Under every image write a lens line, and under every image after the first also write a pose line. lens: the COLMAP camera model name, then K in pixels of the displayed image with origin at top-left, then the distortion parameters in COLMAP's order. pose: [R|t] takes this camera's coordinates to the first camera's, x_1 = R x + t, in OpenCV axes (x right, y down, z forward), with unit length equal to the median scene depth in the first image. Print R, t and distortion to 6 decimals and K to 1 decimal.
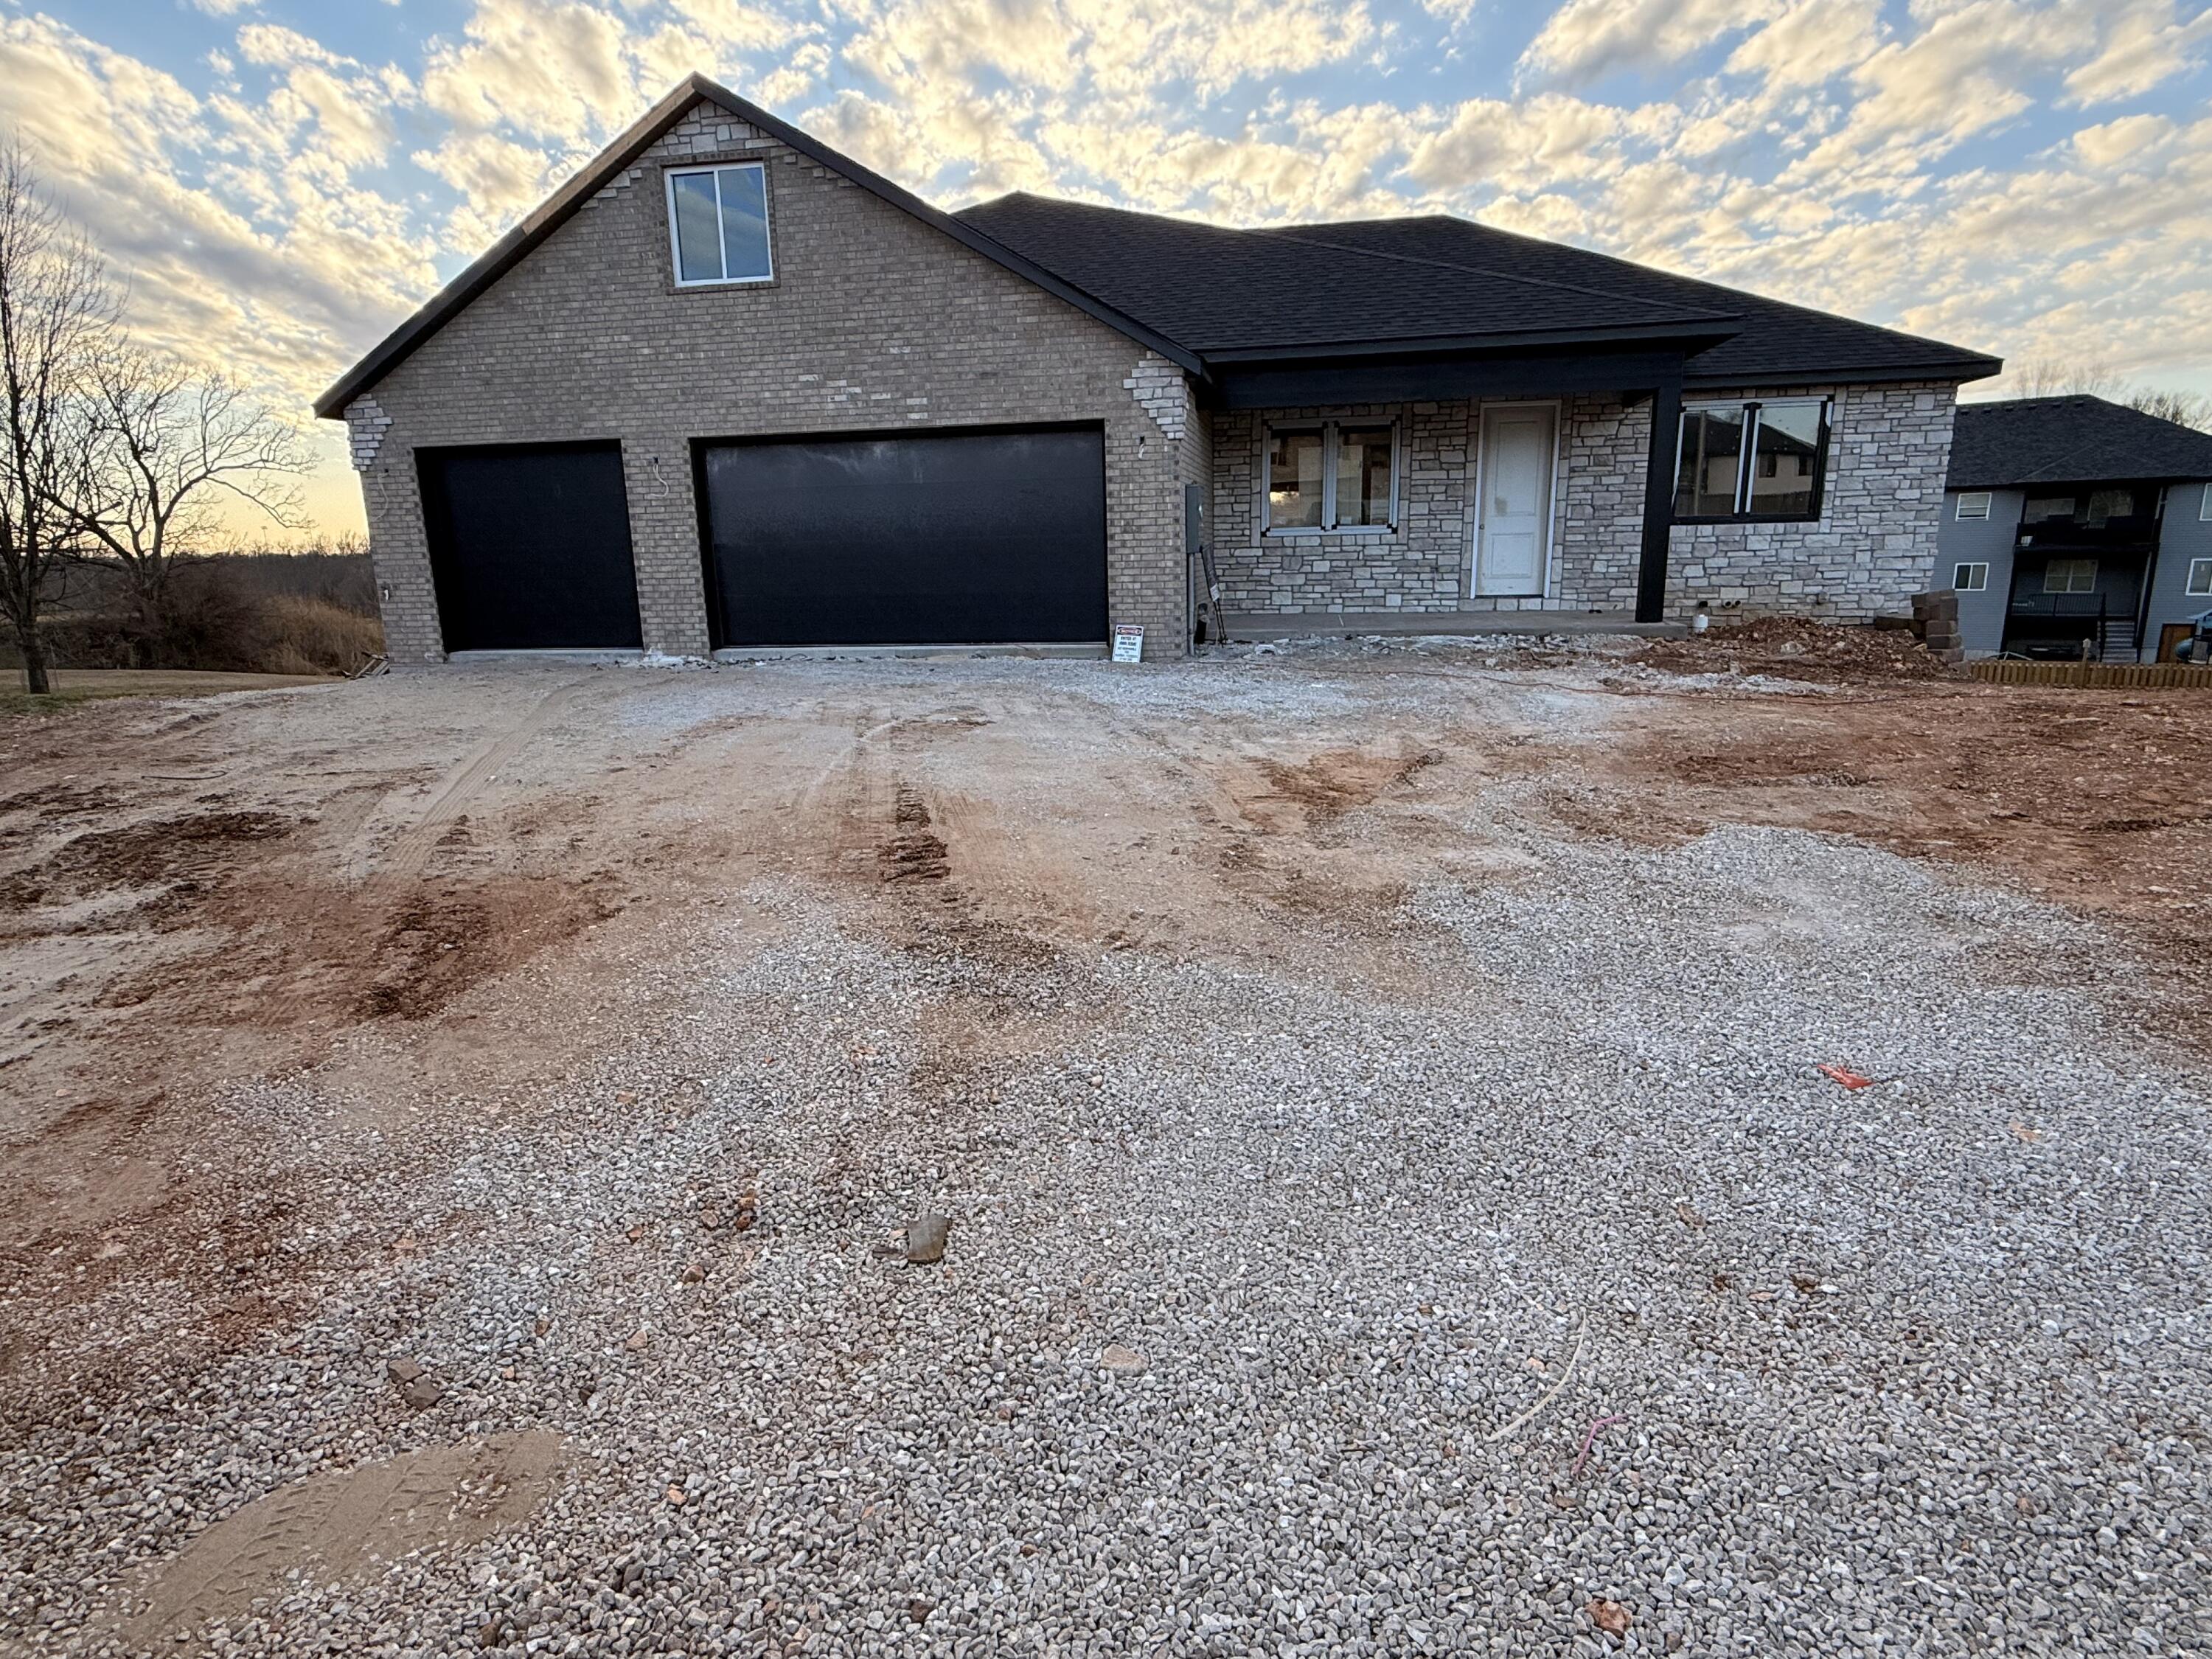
lens RADIAL K [[1173.1, 0, 1107.3], [0, 1173.1, 827.7], [0, 0, 1]] dist [0.001575, -0.000015]
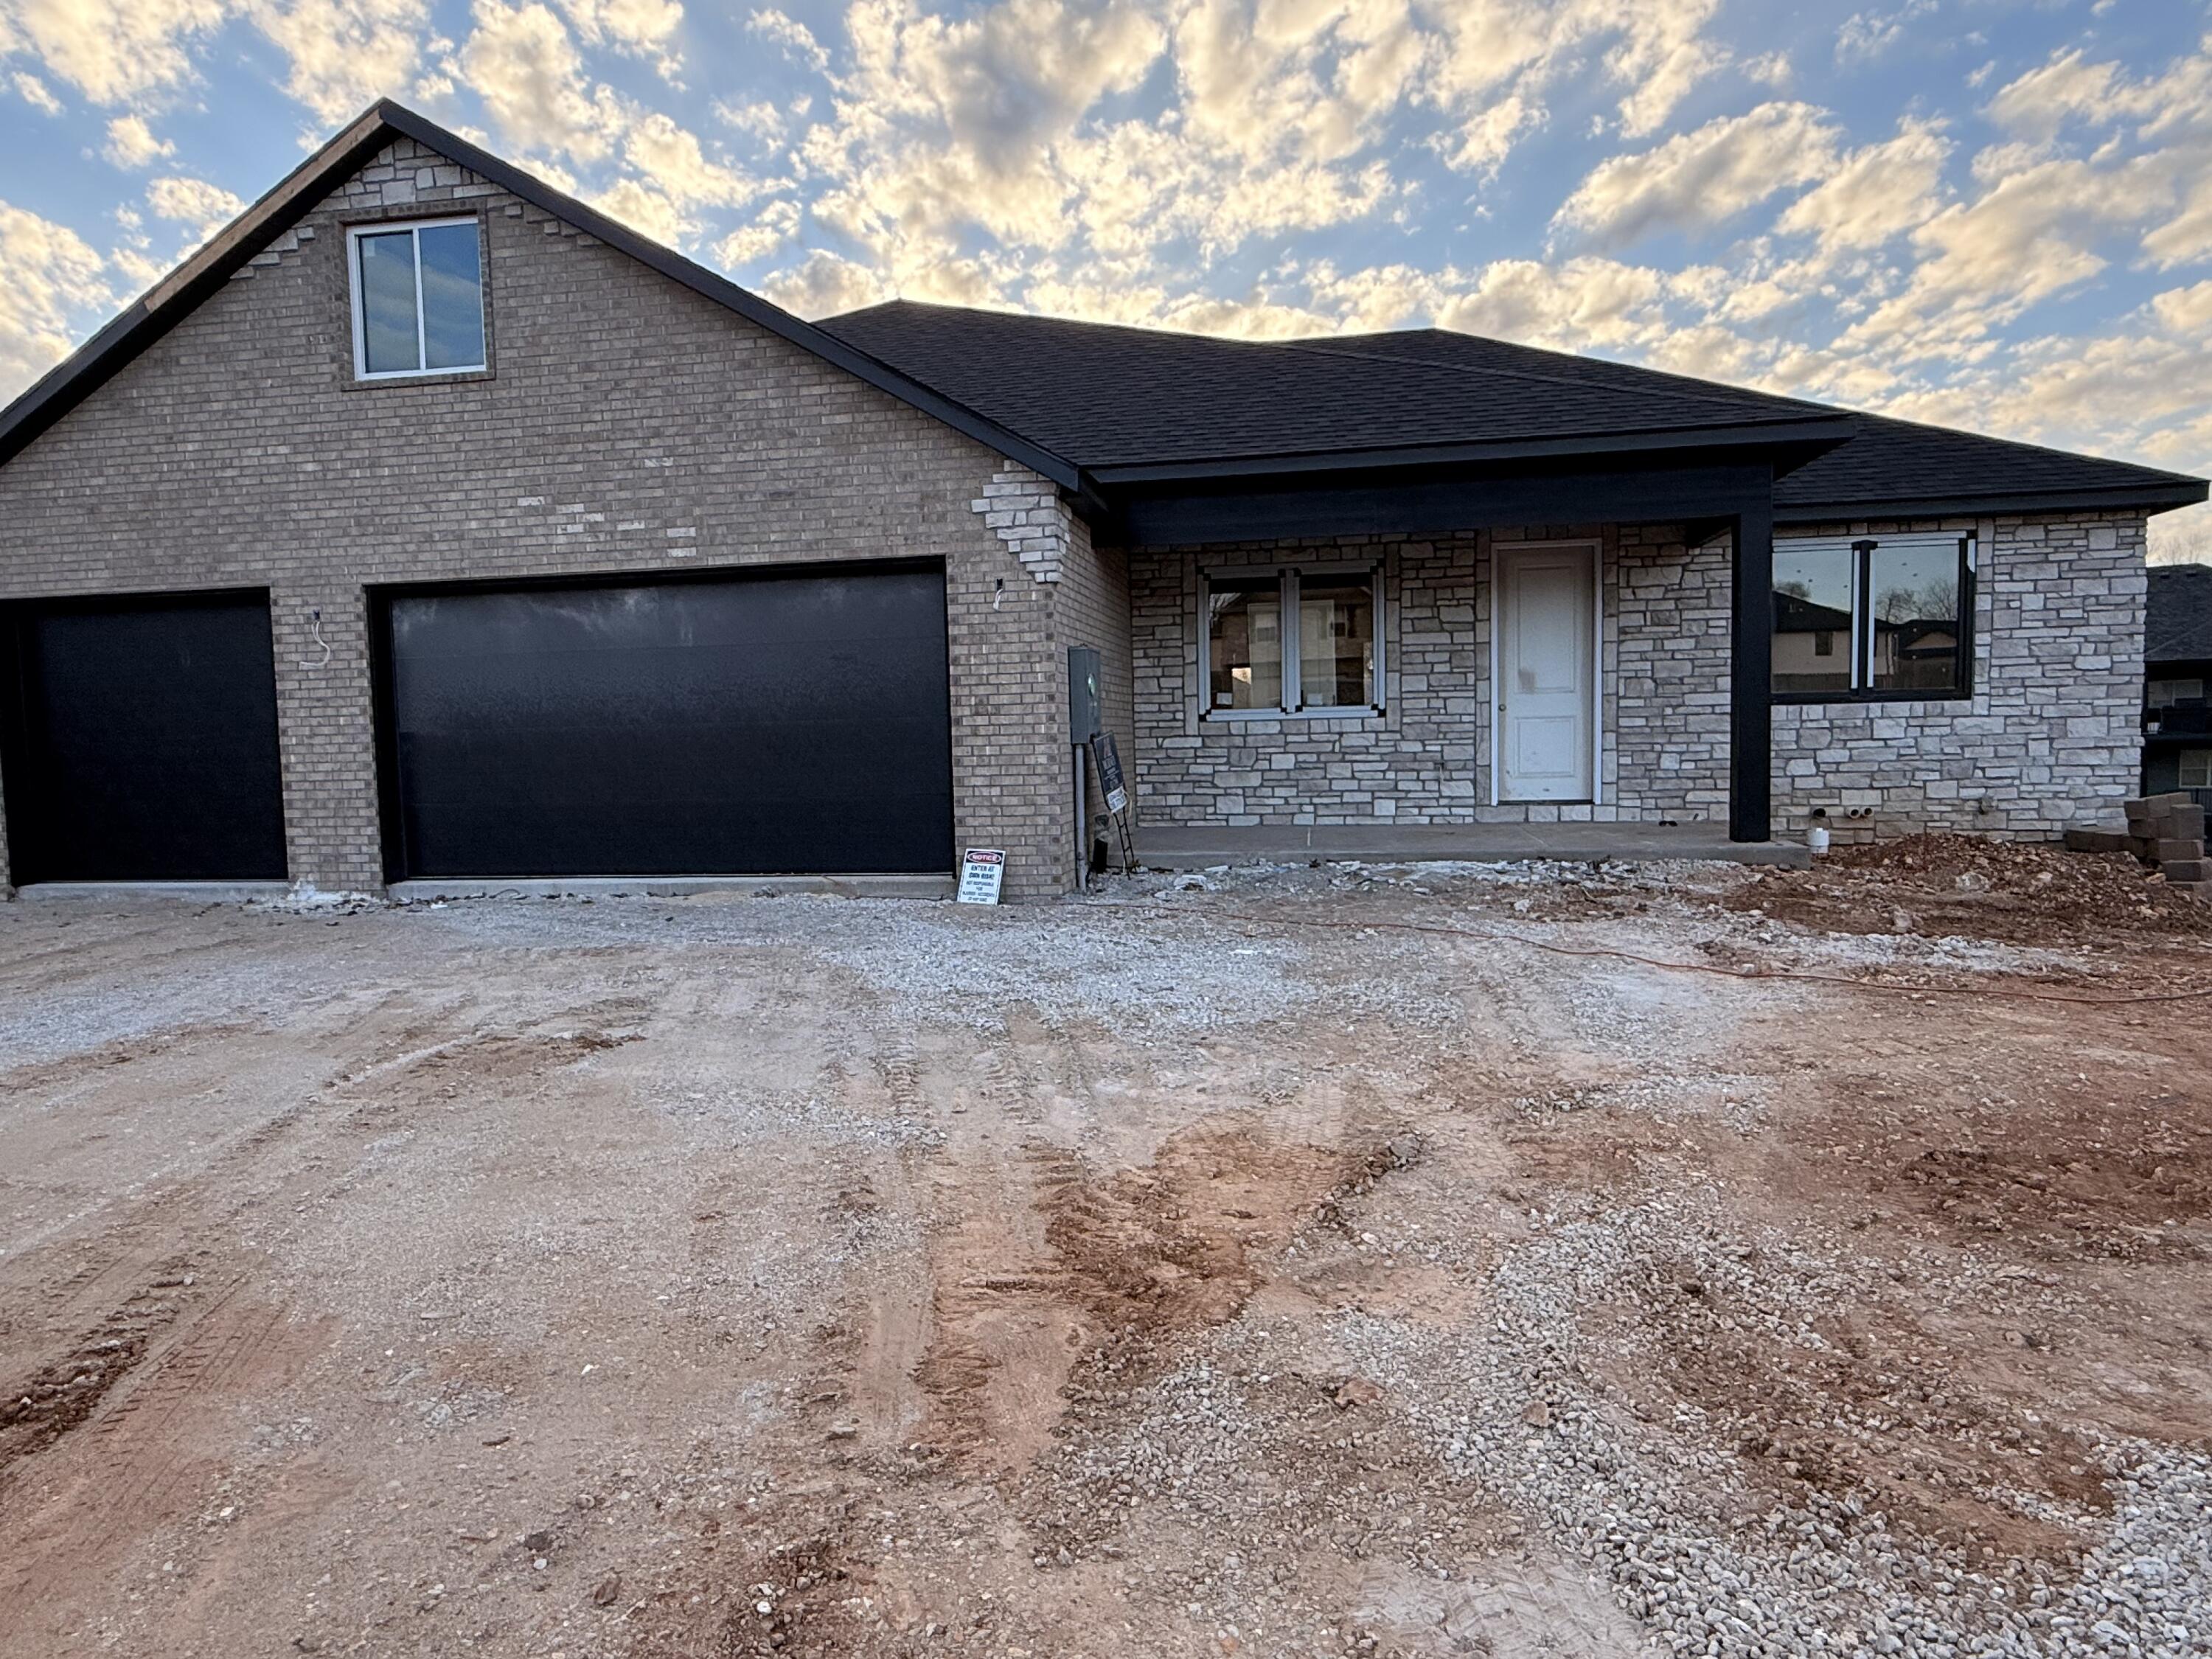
lens RADIAL K [[1343.1, 0, 1106.3], [0, 1343.1, 832.6], [0, 0, 1]] dist [0.002079, 0.000547]
pose [[0.999978, -0.001919, 0.006377, 0.081000], [0.002930, 0.986683, -0.162632, -0.054209], [-0.005980, 0.162647, 0.986666, 0.229153]]
